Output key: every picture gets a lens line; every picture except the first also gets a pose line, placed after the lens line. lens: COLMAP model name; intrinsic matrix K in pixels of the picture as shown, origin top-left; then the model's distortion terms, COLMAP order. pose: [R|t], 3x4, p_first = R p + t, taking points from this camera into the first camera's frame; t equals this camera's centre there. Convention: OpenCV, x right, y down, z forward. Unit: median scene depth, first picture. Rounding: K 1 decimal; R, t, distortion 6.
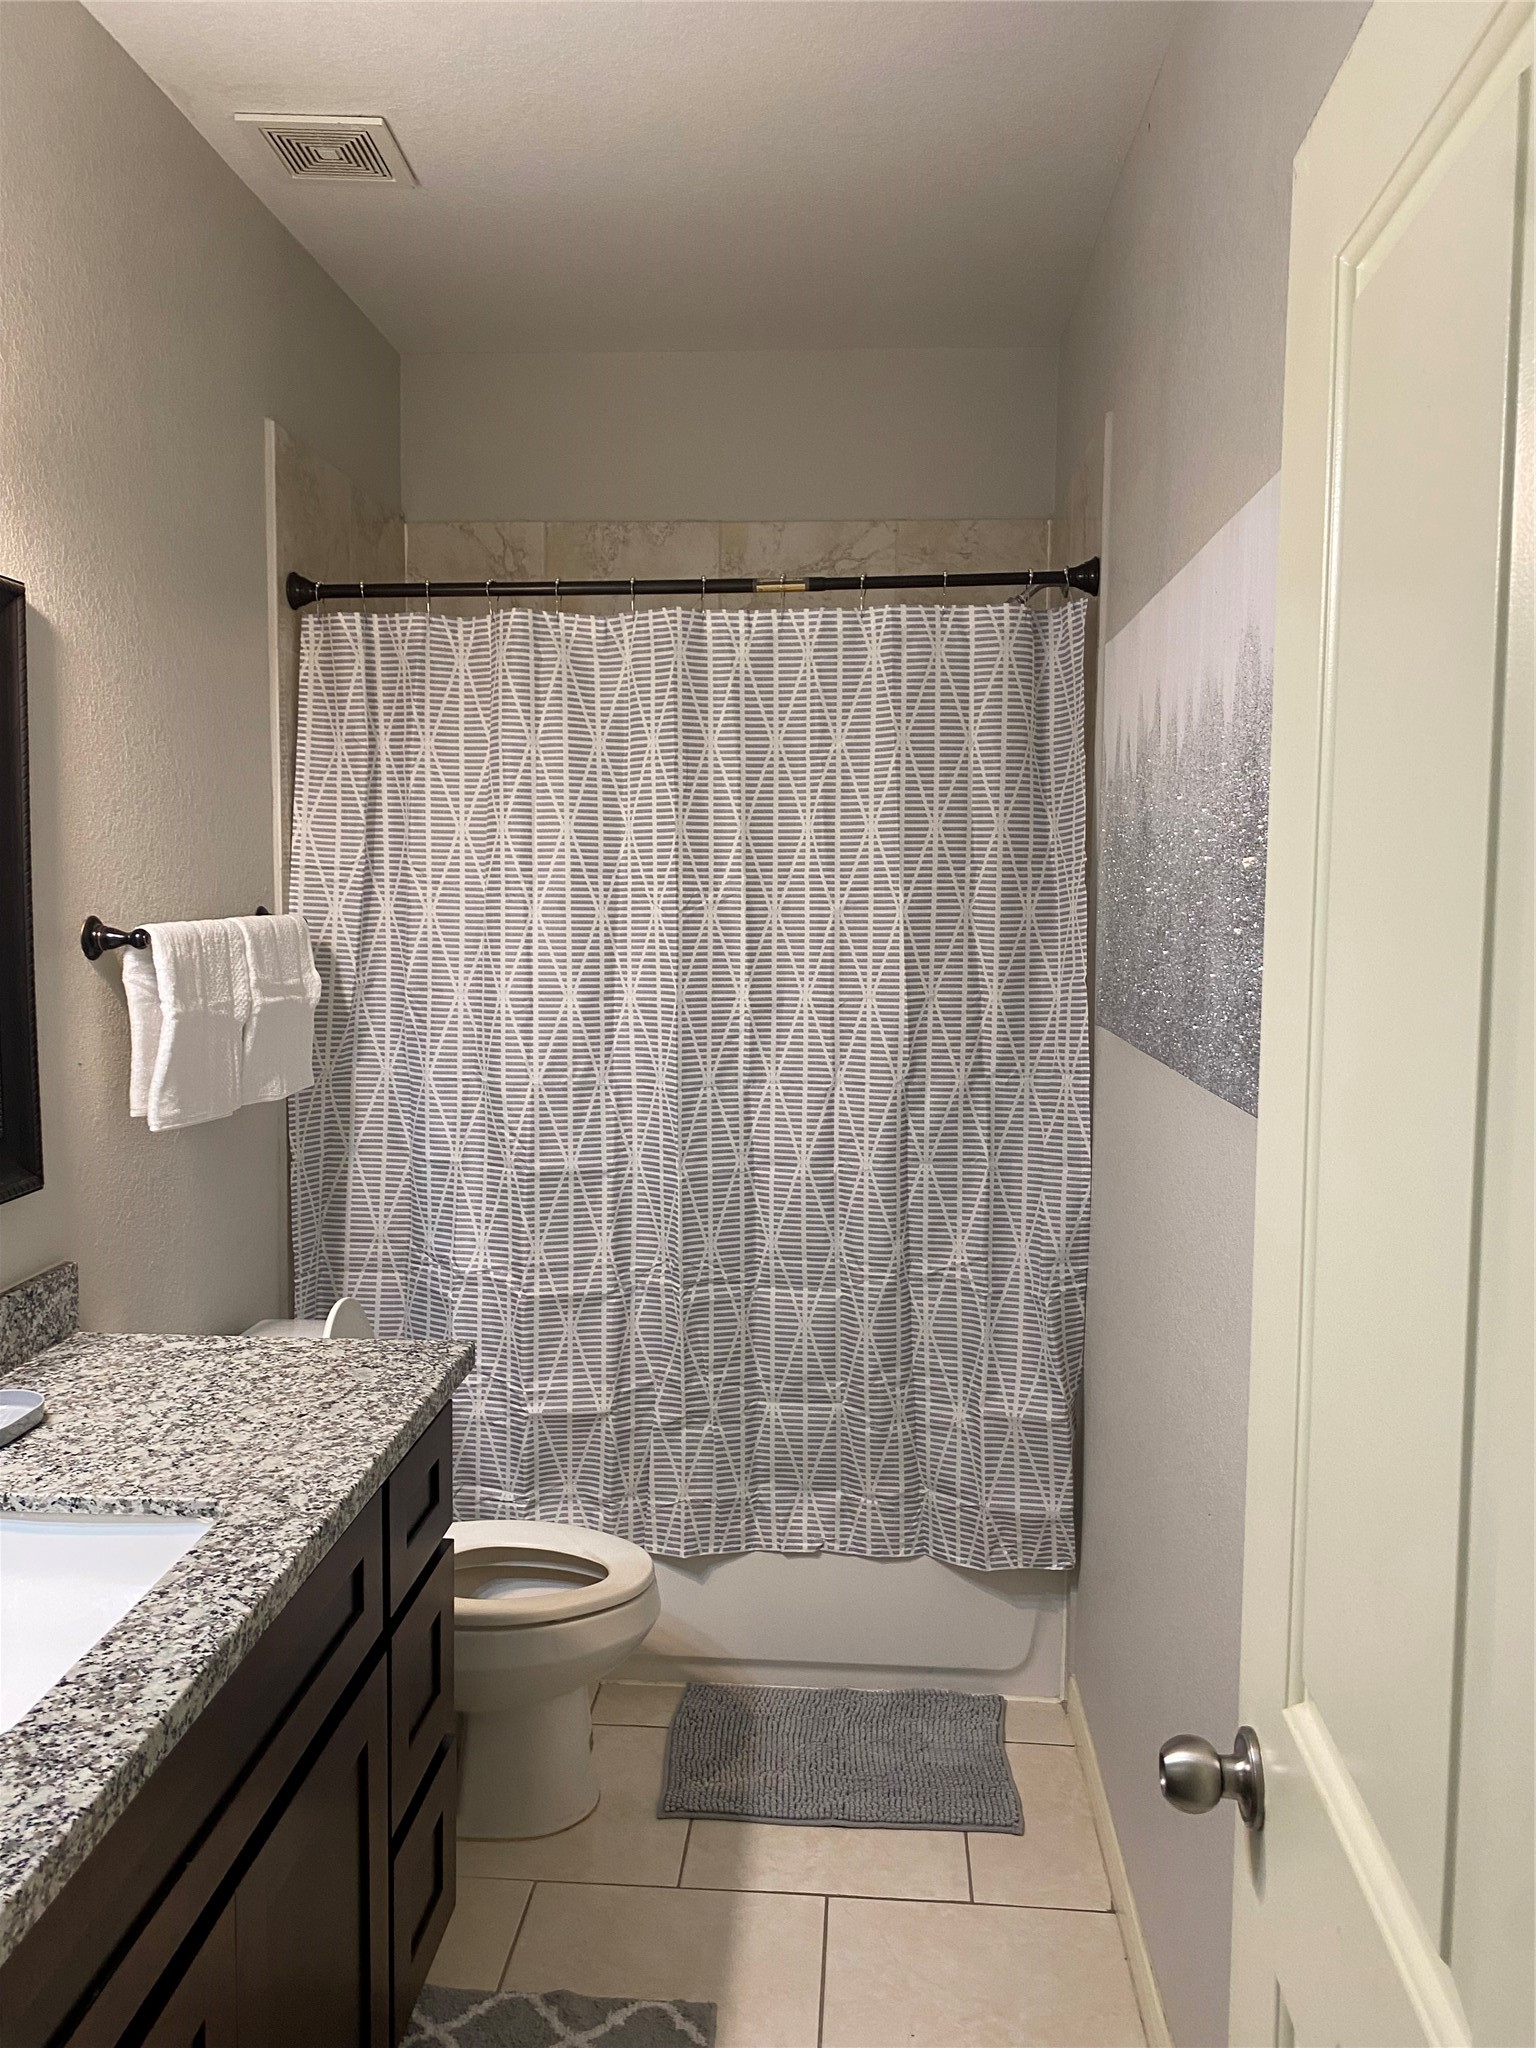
lens RADIAL K [[1559.0, 0, 768.0], [0, 1559.0, 1024.0], [0, 0, 1]] dist [0.051462, -0.050951]
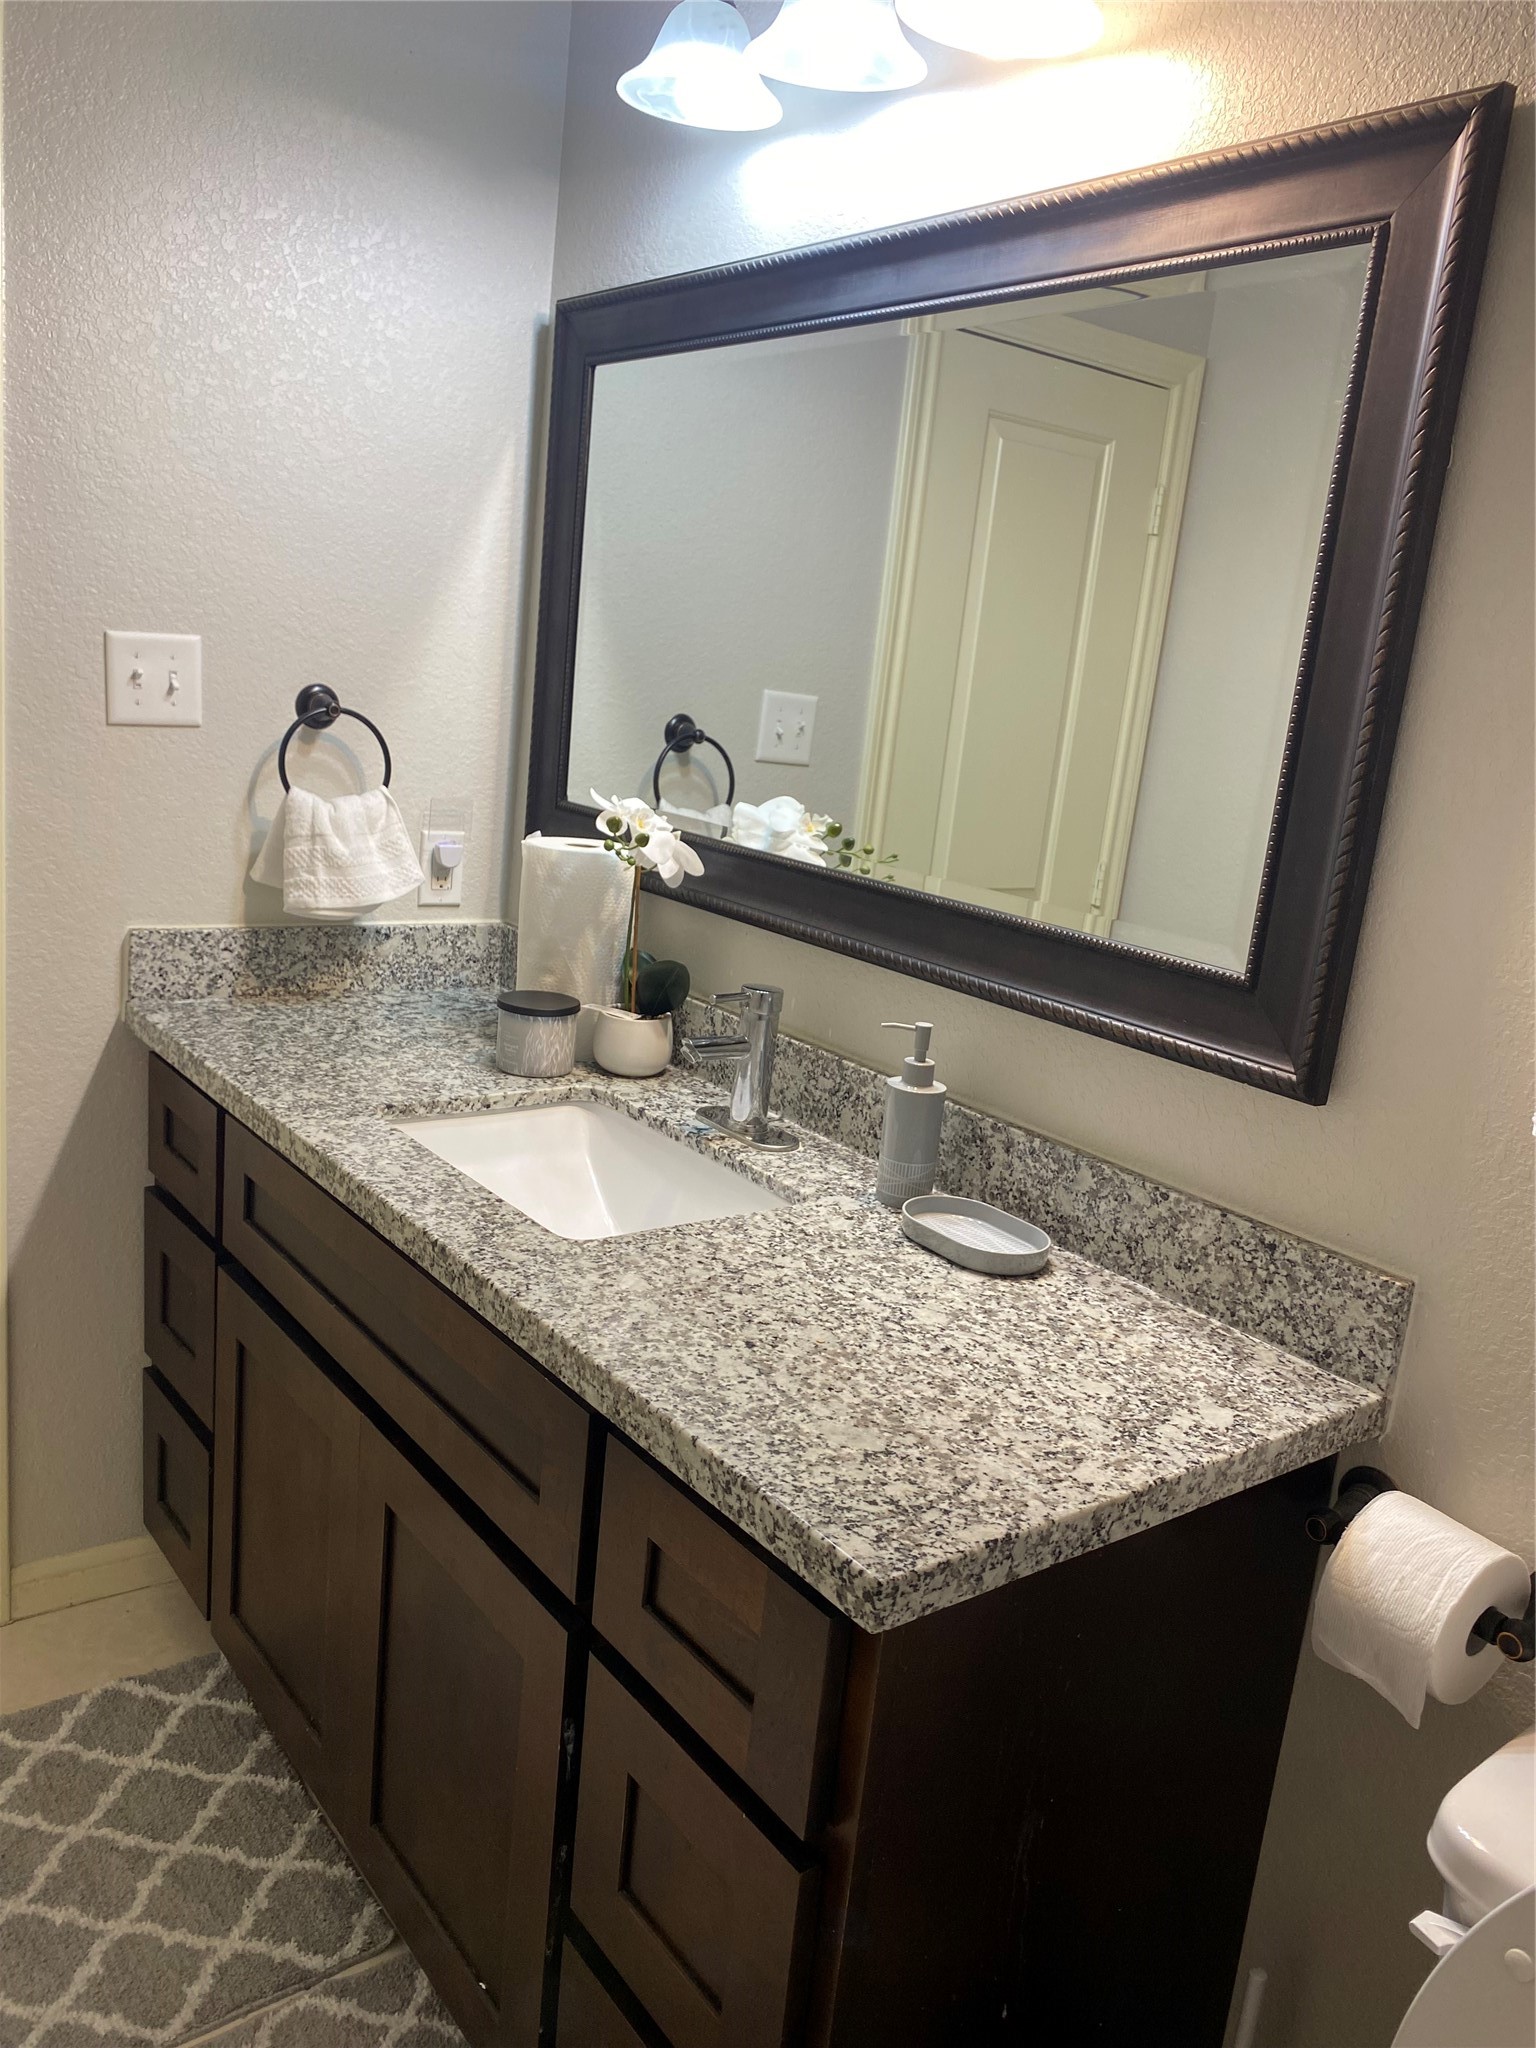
lens RADIAL K [[1559.0, 0, 768.0], [0, 1559.0, 1024.0], [0, 0, 1]] dist [0.051462, -0.050951]
pose [[-0.745528, 0.068366, -0.662958, 0.136040], [-0.173624, 0.940455, 0.292230, -0.080995], [0.643461, 0.332971, -0.689266, 1.385508]]
